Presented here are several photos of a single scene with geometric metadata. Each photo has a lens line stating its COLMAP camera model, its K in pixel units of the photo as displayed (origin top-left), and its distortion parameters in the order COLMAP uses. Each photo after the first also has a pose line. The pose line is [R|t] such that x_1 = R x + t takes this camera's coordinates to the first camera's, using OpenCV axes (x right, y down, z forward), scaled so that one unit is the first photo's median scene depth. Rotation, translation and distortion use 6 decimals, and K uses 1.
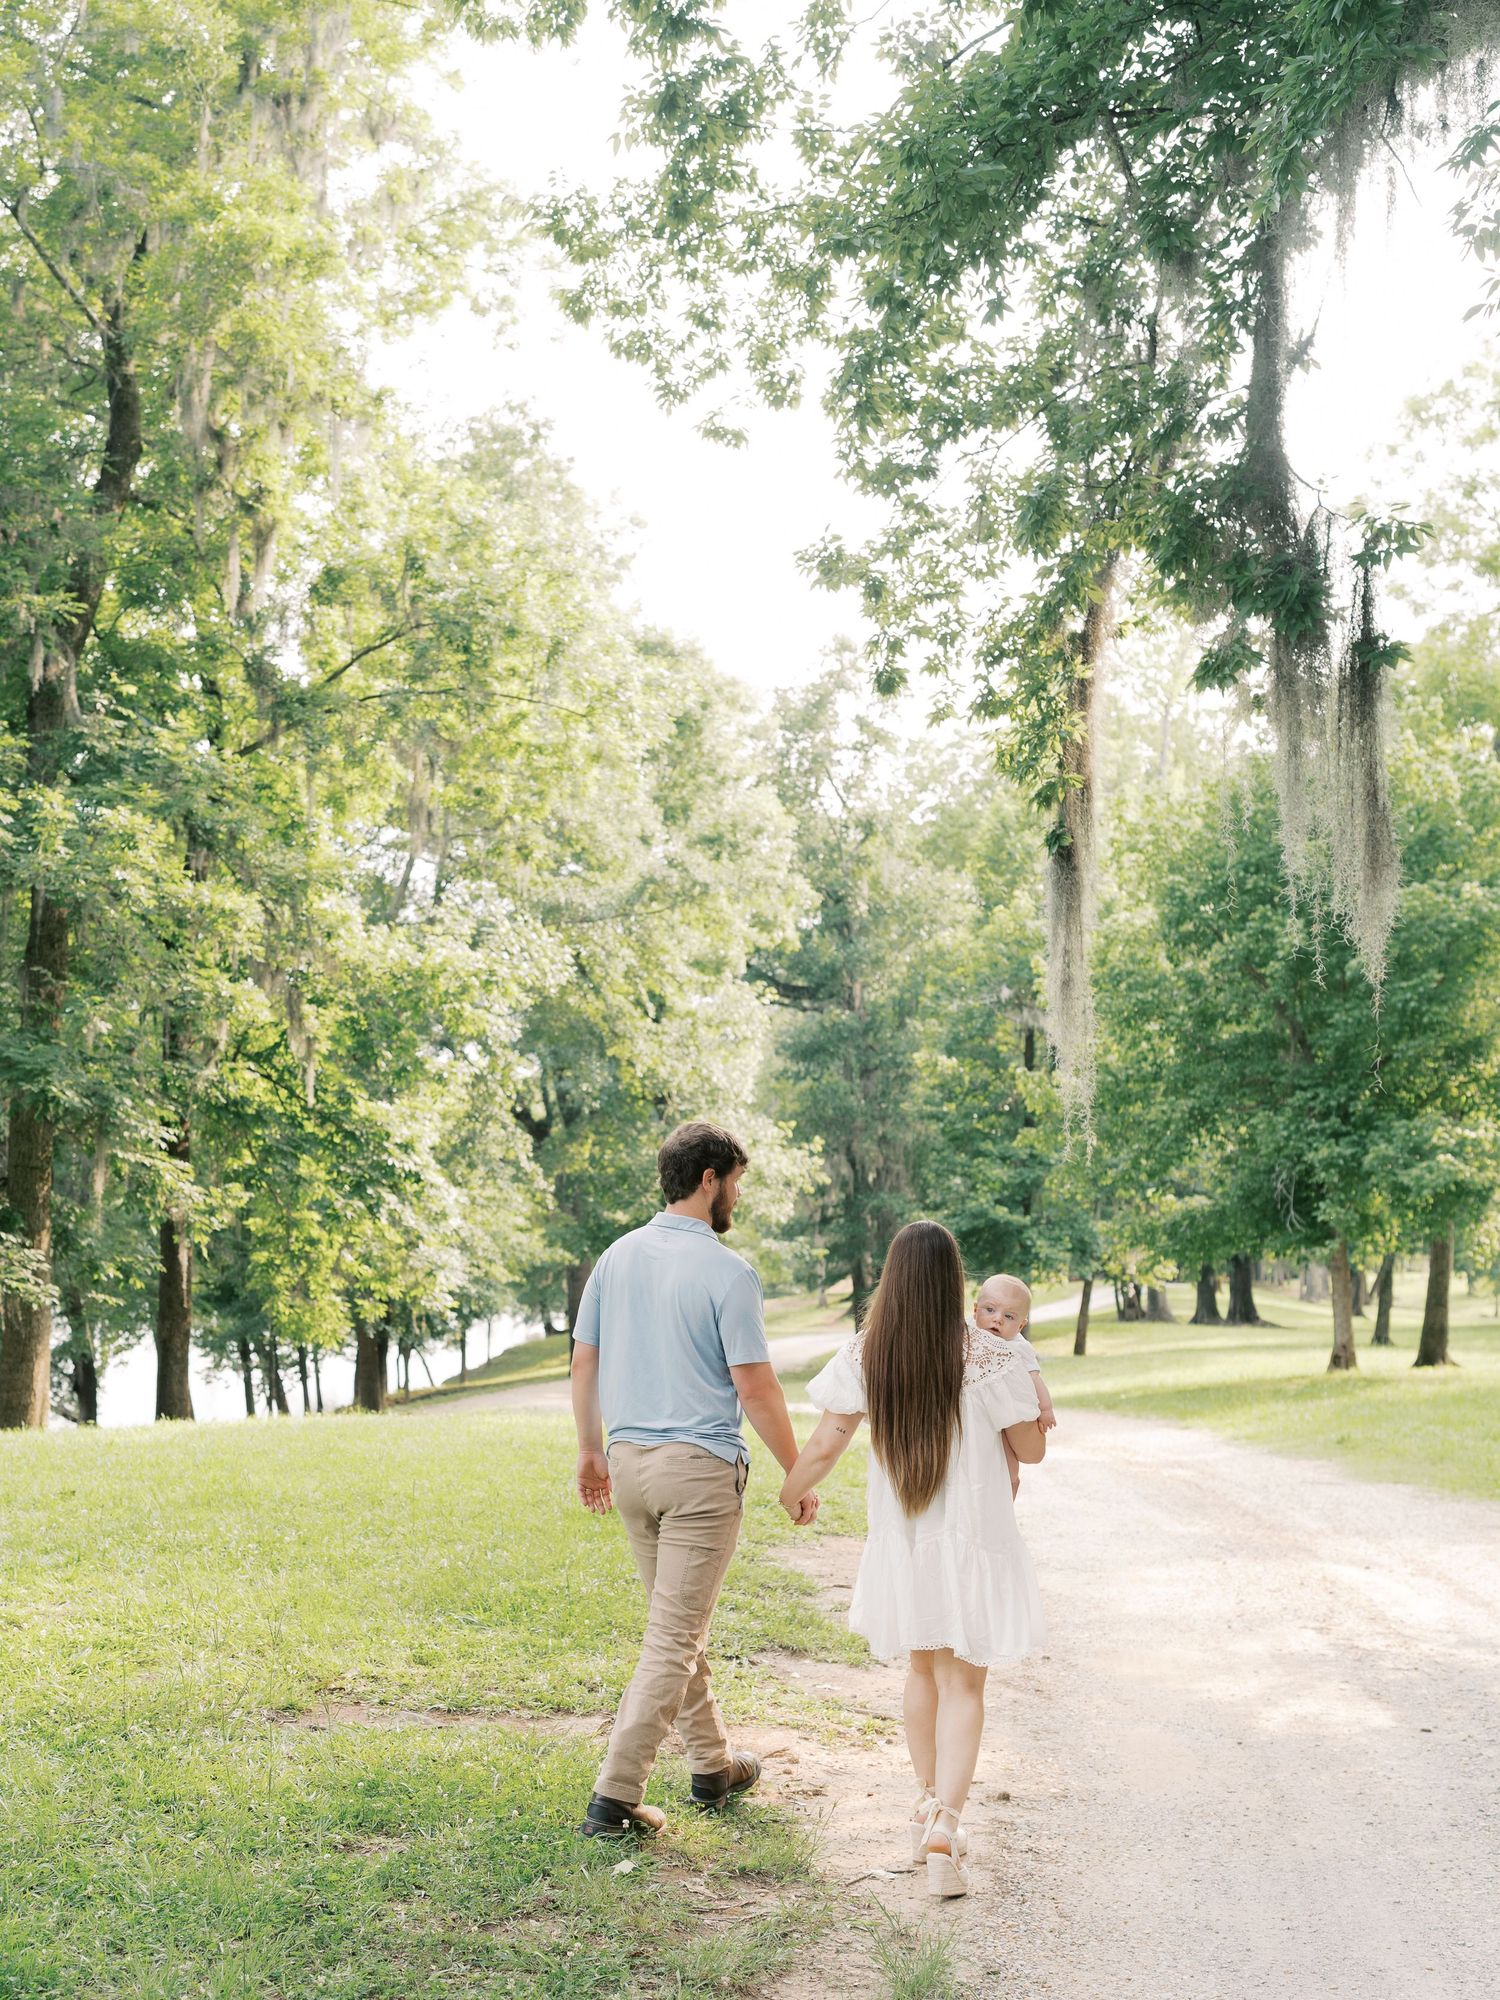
lens RADIAL K [[2537.4, 0, 634.8], [0, 2537.4, 1124.4], [0, 0, 1]] dist [0.016286, 0.007367]
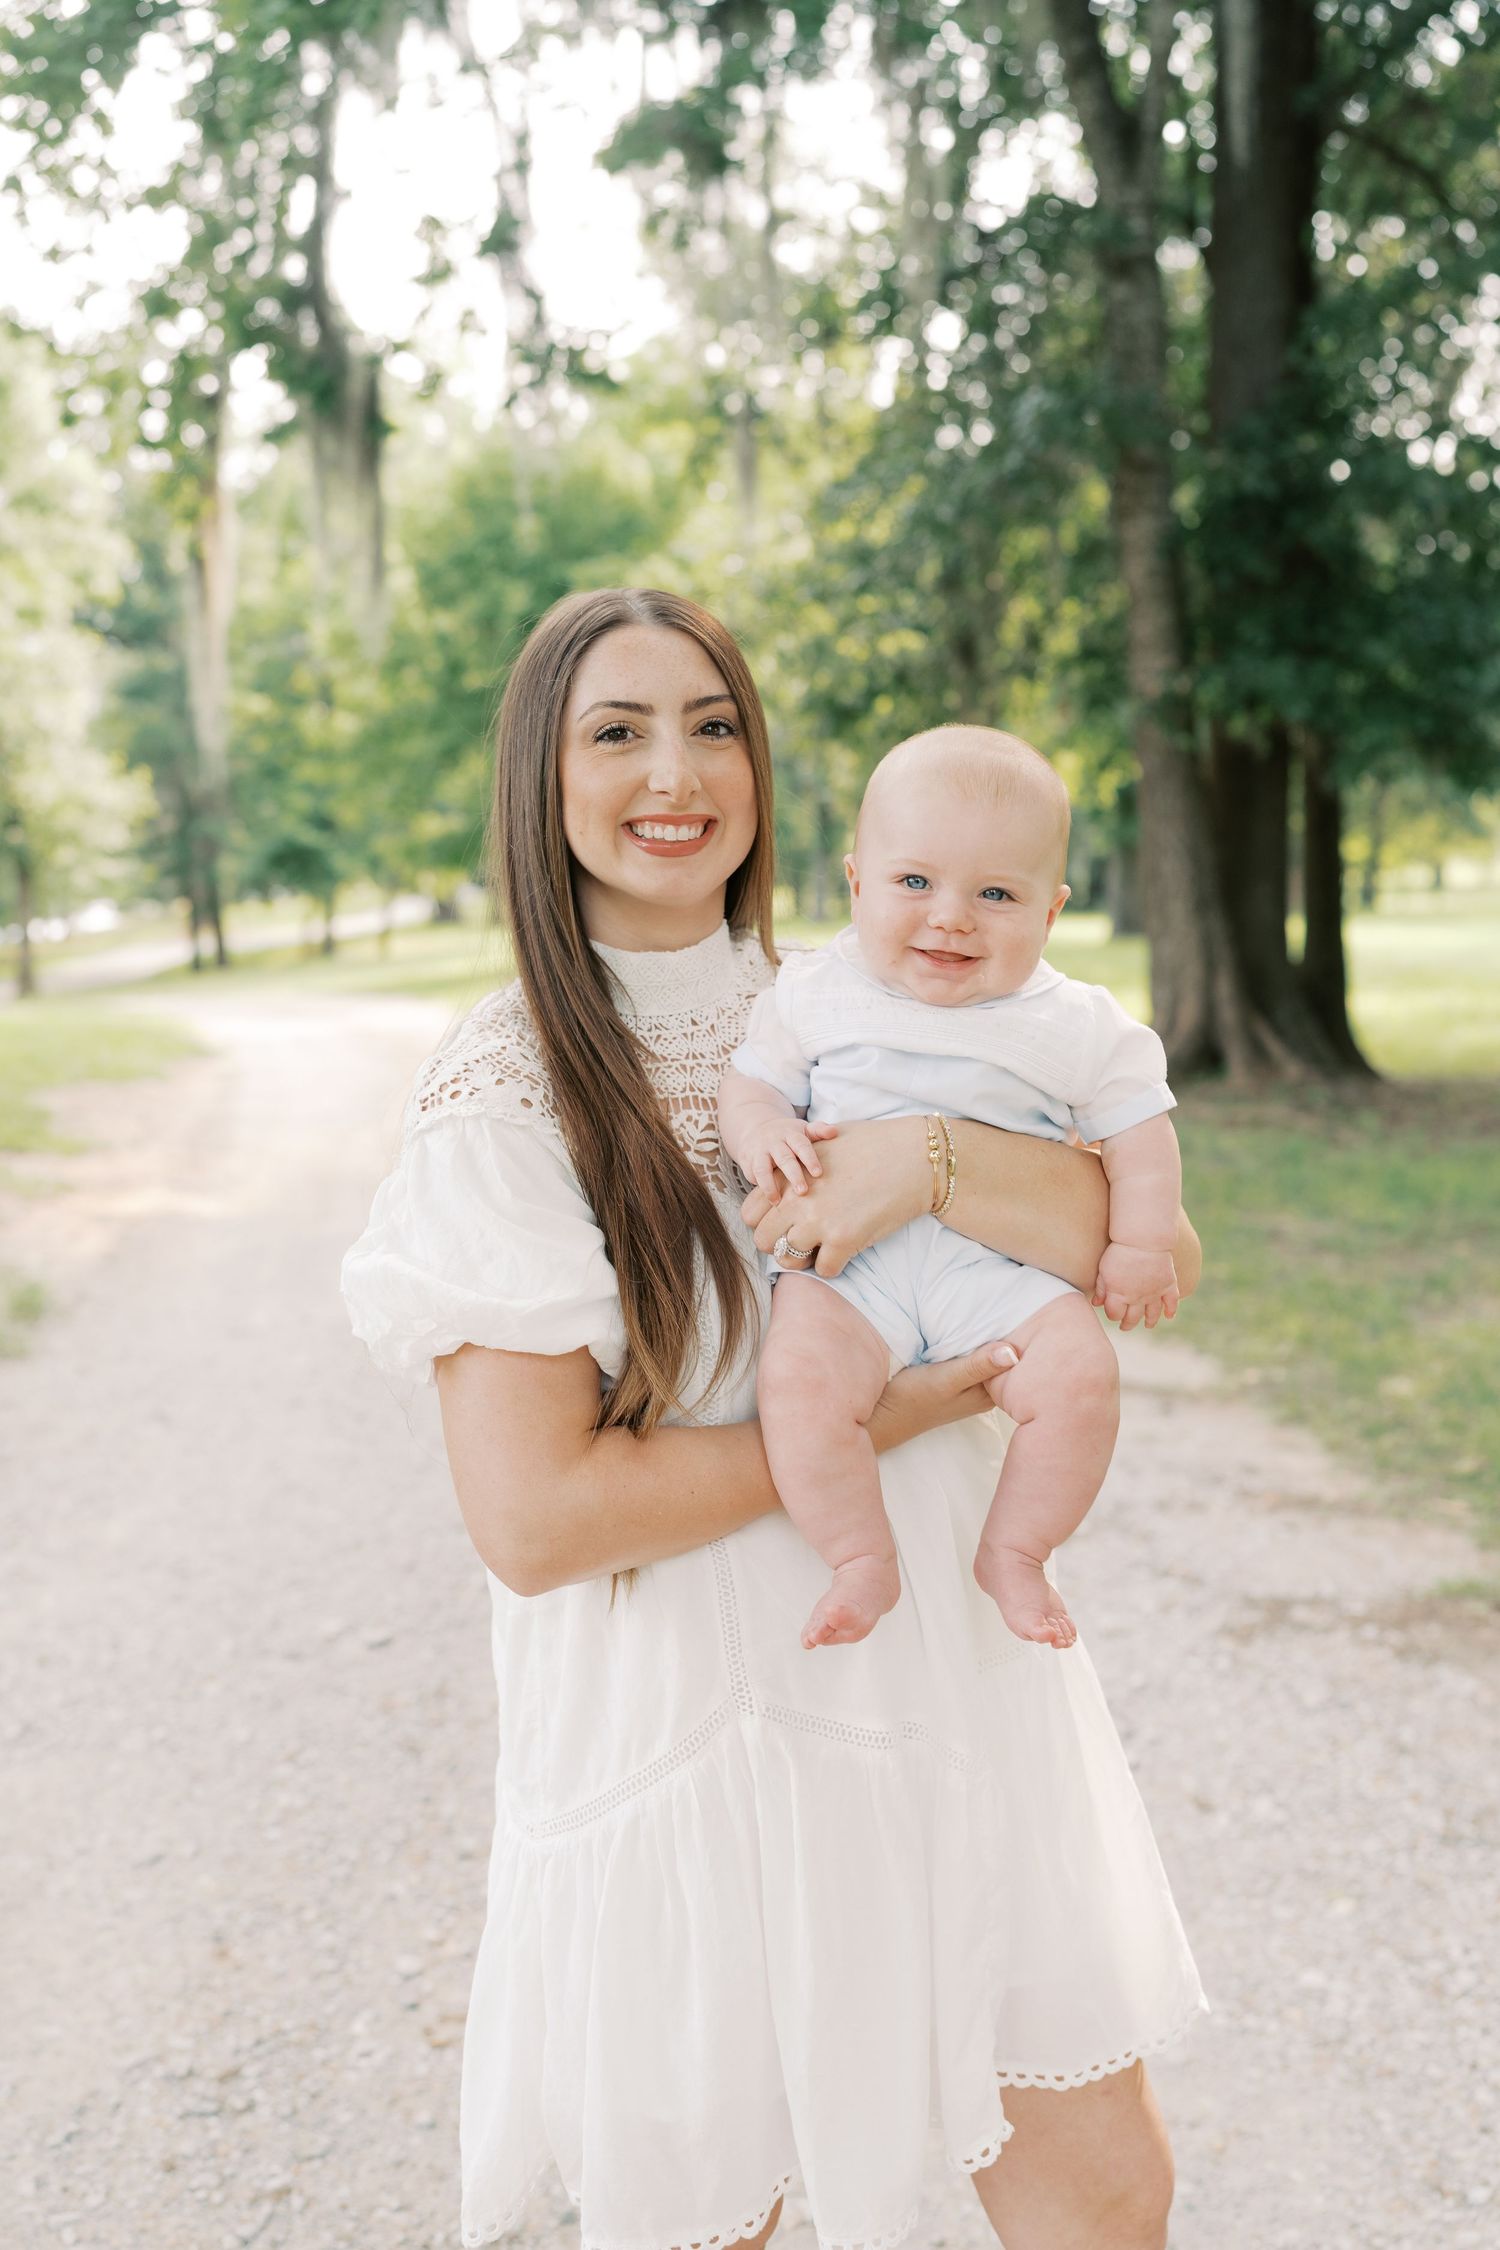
lens RADIAL K [[2225.6, 0, 752.0], [0, 2225.6, 1124.5], [0, 0, 1]] dist [0.000227, 0.011335]
pose [[0.947352, -0.057646, 0.314963, 0.013706], [0.005411, 0.986402, 0.164261, -0.001113], [-0.320149, -0.153908, 0.934782, -0.058675]]
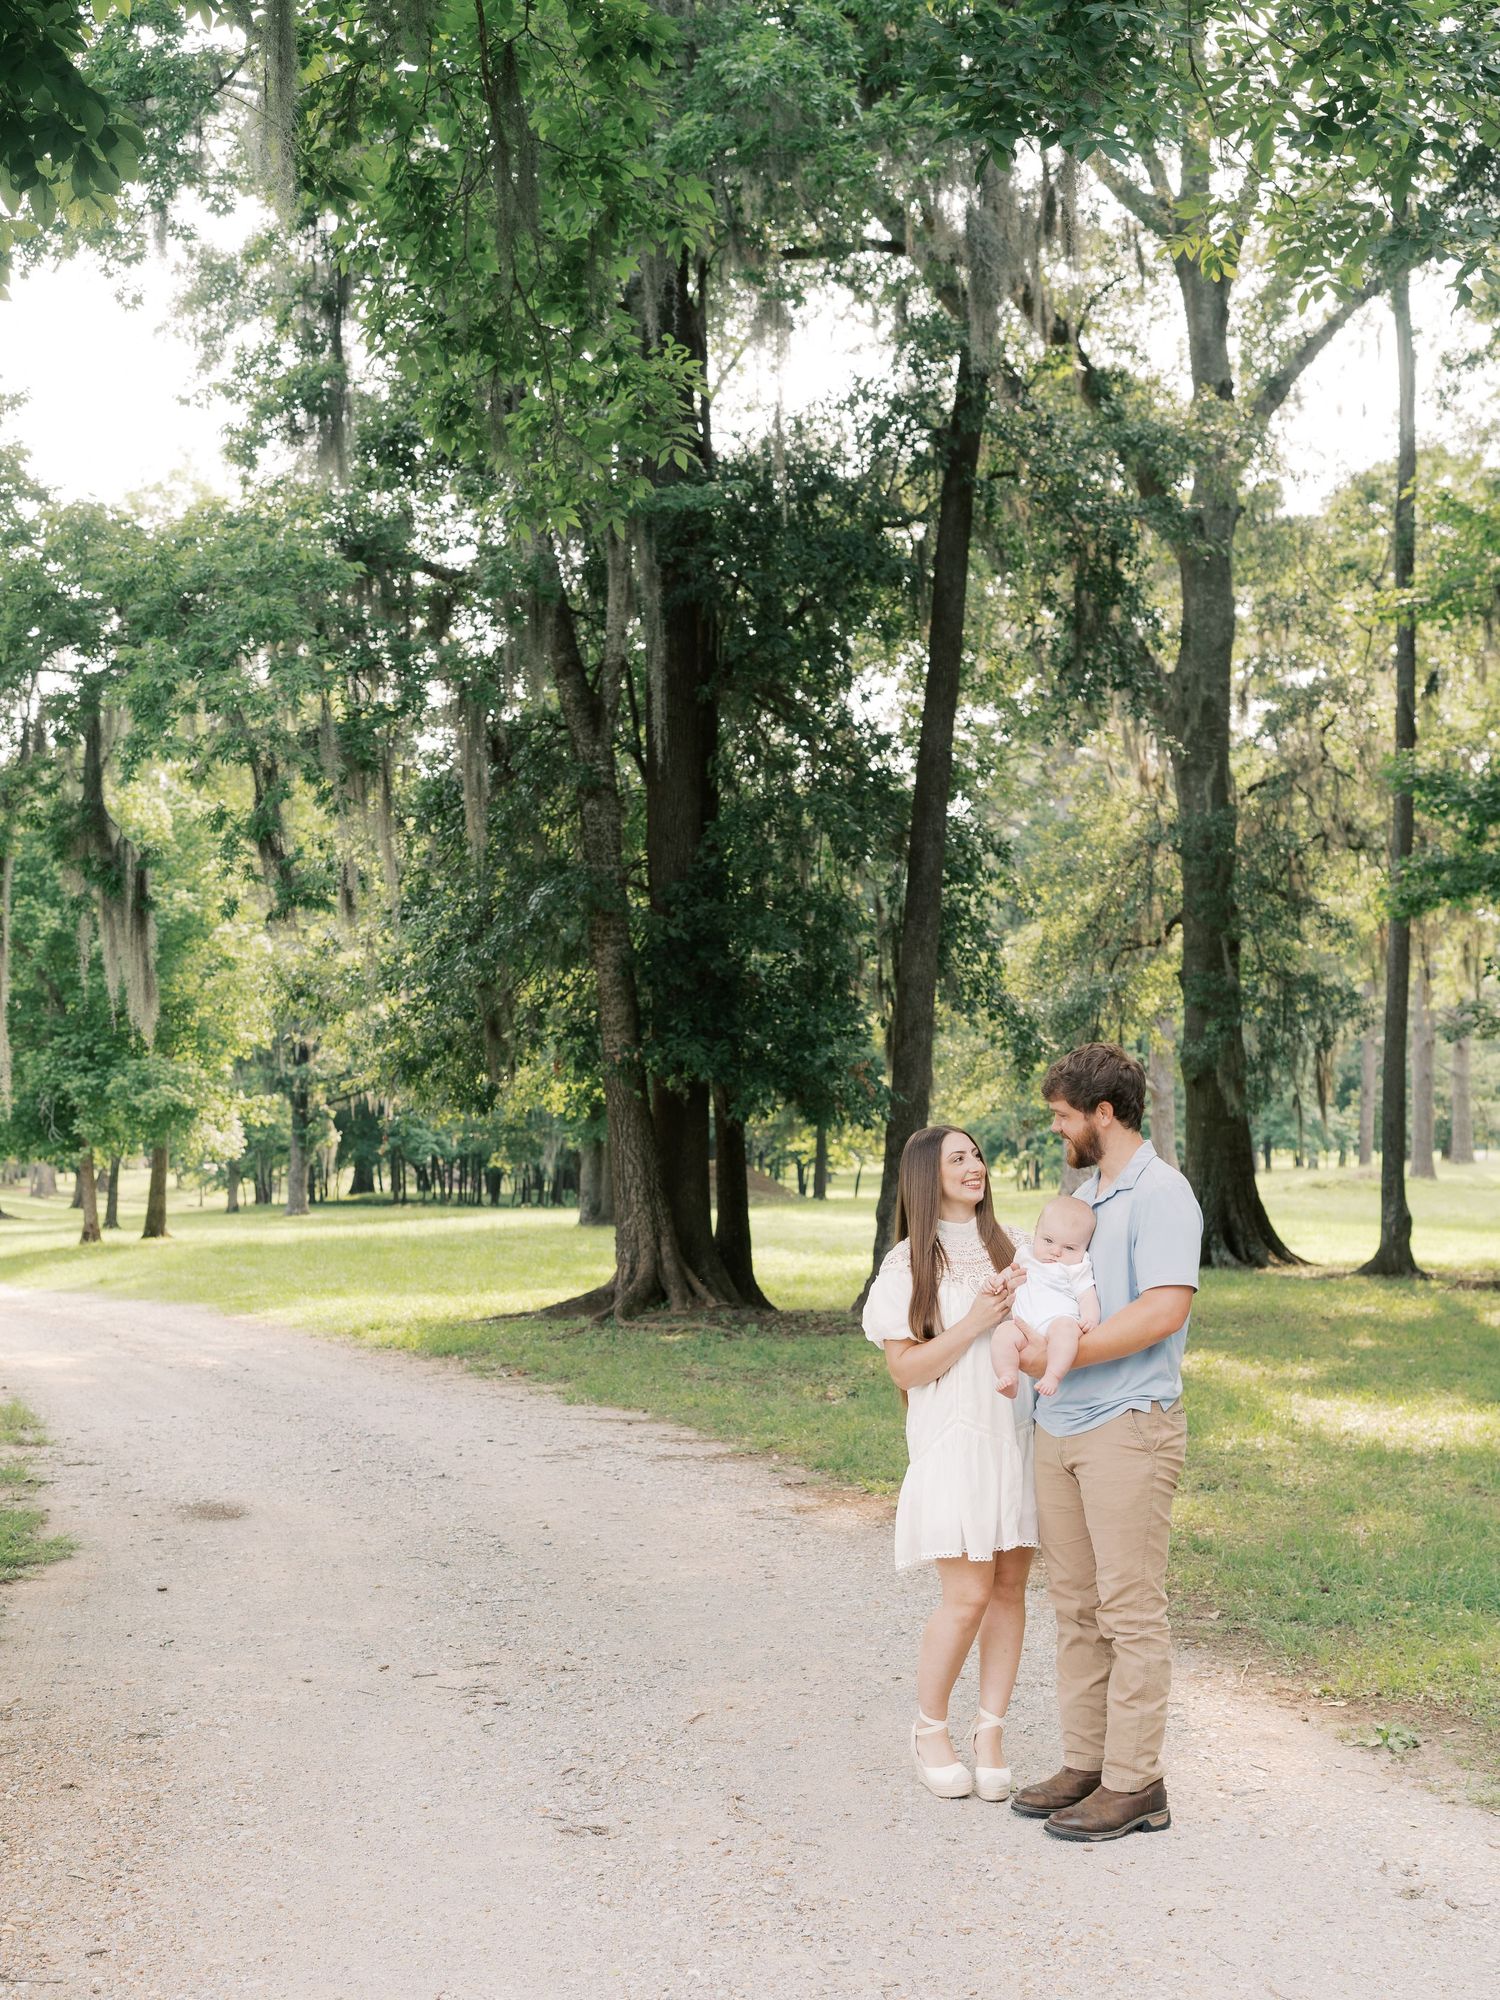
lens RADIAL K [[2317.3, 0, 753.0], [0, 2317.3, 1213.2], [0, 0, 1]] dist [0.005339, -0.023281]
pose [[0.846989, -0.029751, 0.530777, -0.072673], [-0.011070, 0.997229, 0.073560, -0.012879], [-0.531495, -0.068180, 0.844313, -0.215535]]
